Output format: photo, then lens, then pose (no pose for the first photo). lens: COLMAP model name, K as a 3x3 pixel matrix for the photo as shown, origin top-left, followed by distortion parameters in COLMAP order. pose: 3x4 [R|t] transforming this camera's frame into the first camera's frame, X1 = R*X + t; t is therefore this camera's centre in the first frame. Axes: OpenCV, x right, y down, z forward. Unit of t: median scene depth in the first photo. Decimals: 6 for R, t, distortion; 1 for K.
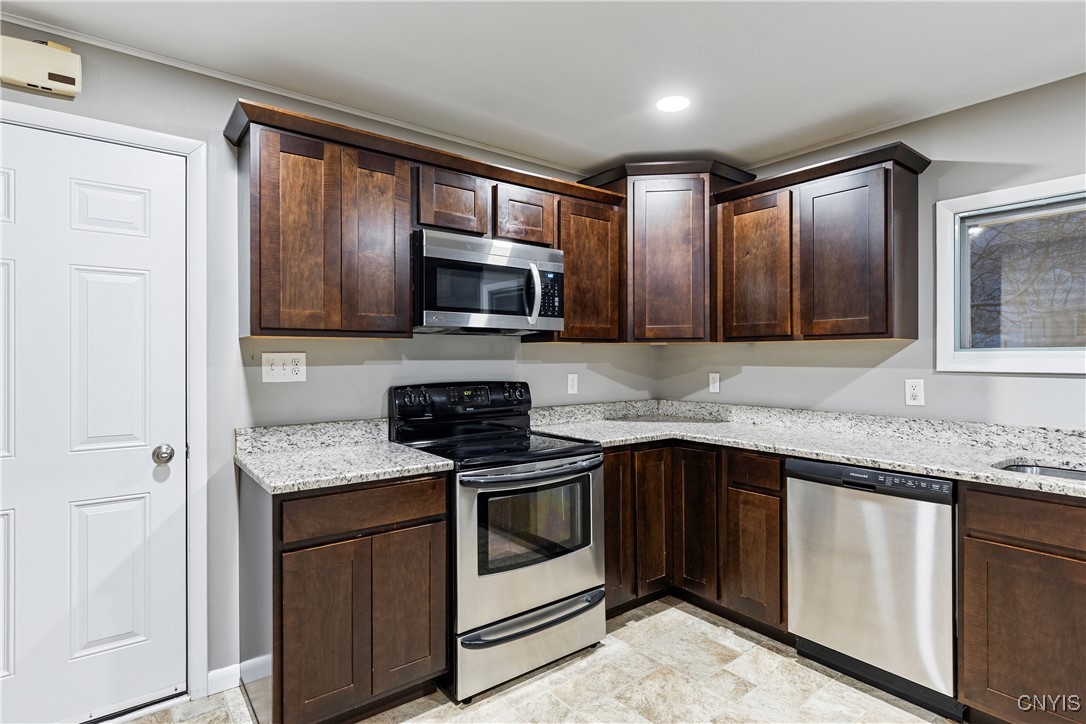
lens RADIAL K [[552.2, 0, 550.8], [0, 552.2, 358.3], [0, 0, 1]] dist [-0.001445, -0.000100]
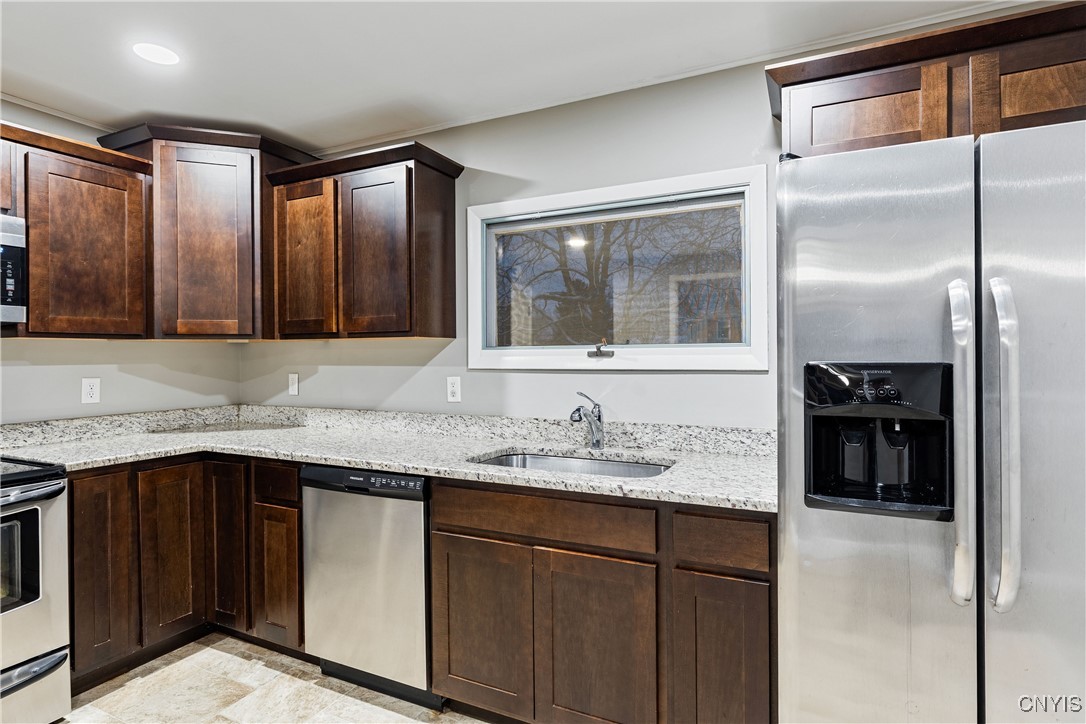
lens RADIAL K [[559.4, 0, 548.2], [0, 559.4, 356.4], [0, 0, 1]] dist [-0.000761, -0.000317]
pose [[0.898669, -0.005399, 0.438595, 0.349317], [0.005796, 0.999983, 0.000436, 0.000591], [-0.438590, 0.002150, 0.898685, -0.018443]]
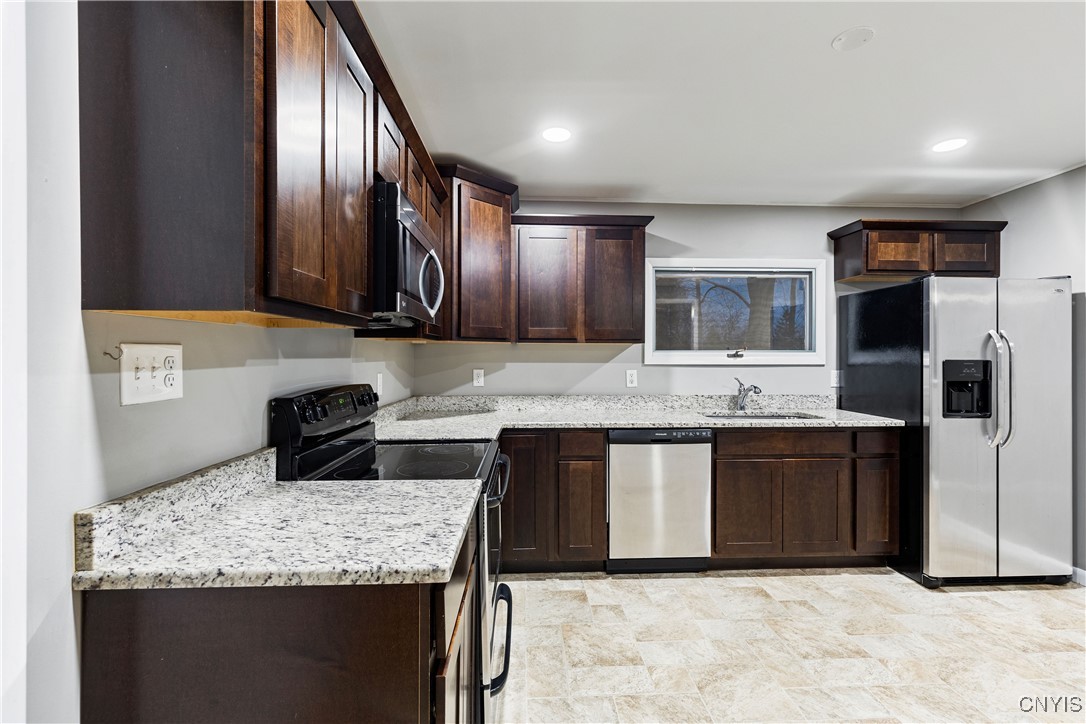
lens RADIAL K [[483.6, 0, 549.1], [0, 483.6, 357.9], [0, 0, 1]] dist [0.002800, -0.000052]
pose [[0.584628, -0.001742, 0.811299, -0.554278], [-0.000719, 0.999996, 0.002666, 0.000803], [-0.811301, -0.002142, 0.584625, 0.387543]]
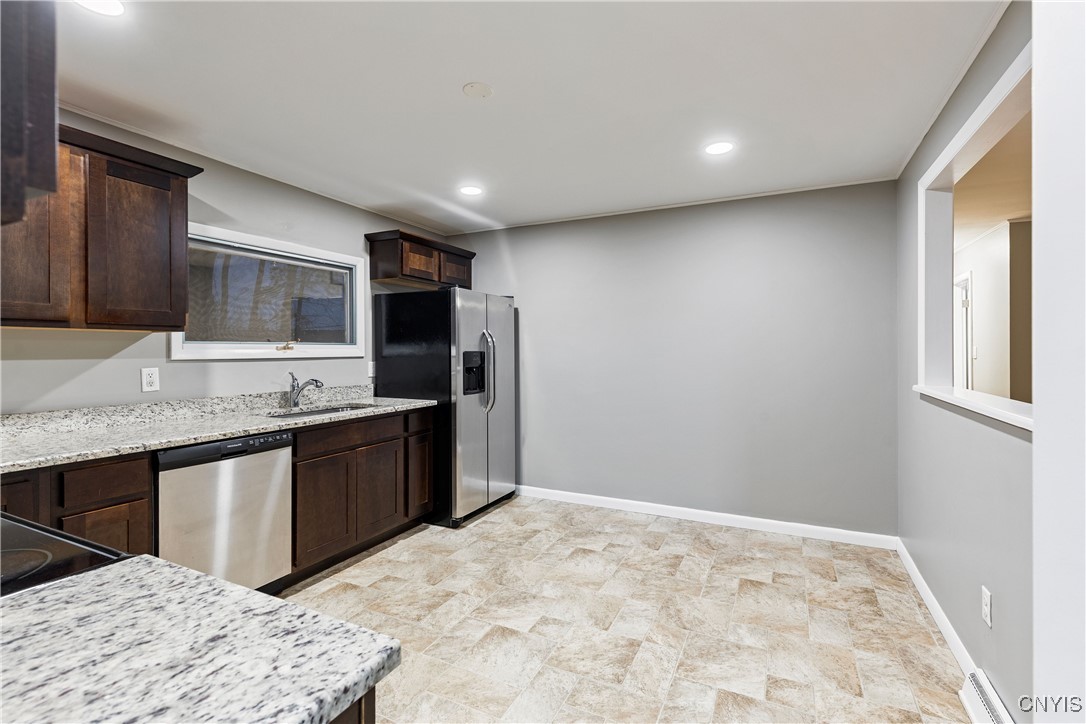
lens RADIAL K [[490.3, 0, 547.8], [0, 490.3, 351.3], [0, 0, 1]] dist [0.007230, -0.000033]
pose [[-0.426715, -0.002043, 0.904384, -0.573546], [0.002511, 0.999991, 0.003444, 0.002864], [-0.904383, 0.003740, -0.426706, 0.677979]]
